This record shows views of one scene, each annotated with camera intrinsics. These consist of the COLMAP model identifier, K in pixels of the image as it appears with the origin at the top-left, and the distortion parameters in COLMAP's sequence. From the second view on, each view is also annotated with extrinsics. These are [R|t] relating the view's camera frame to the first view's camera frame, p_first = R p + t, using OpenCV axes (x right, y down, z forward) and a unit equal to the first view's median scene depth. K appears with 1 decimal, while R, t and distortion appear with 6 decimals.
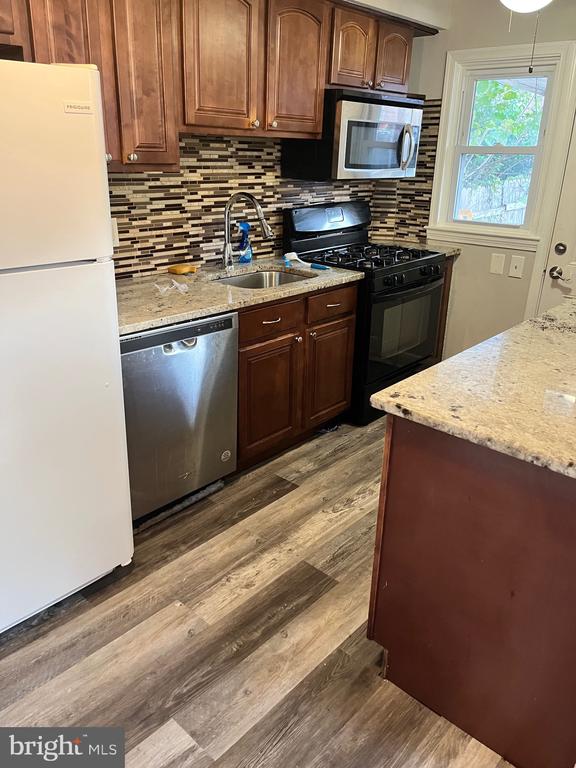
lens RADIAL K [[564.6, 0, 288.0], [0, 564.6, 384.0], [0, 0, 1]] dist [0.001687, 0.003363]
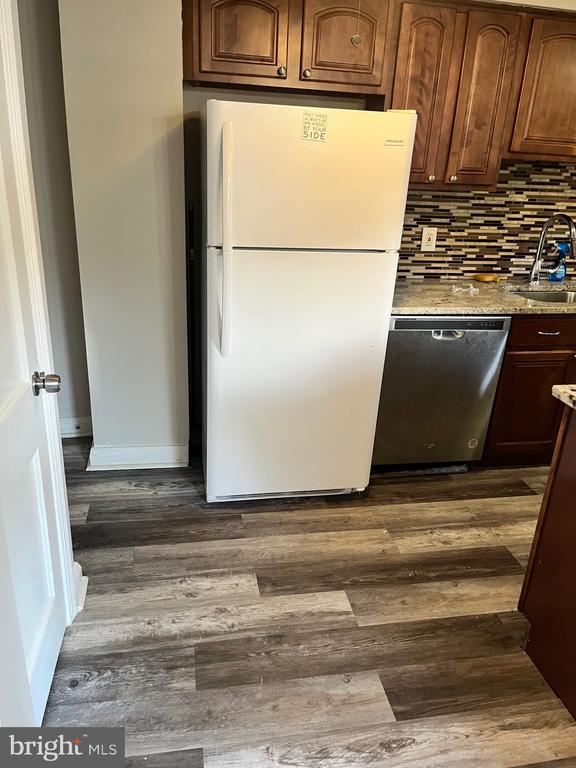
lens RADIAL K [[564.6, 0, 288.0], [0, 564.6, 384.0], [0, 0, 1]] dist [0.001687, 0.003363]
pose [[0.794578, 0.231407, -0.561334, 0.190393], [-0.250835, 0.967047, 0.043599, 0.054502], [0.552926, 0.106160, 0.826440, -0.134887]]
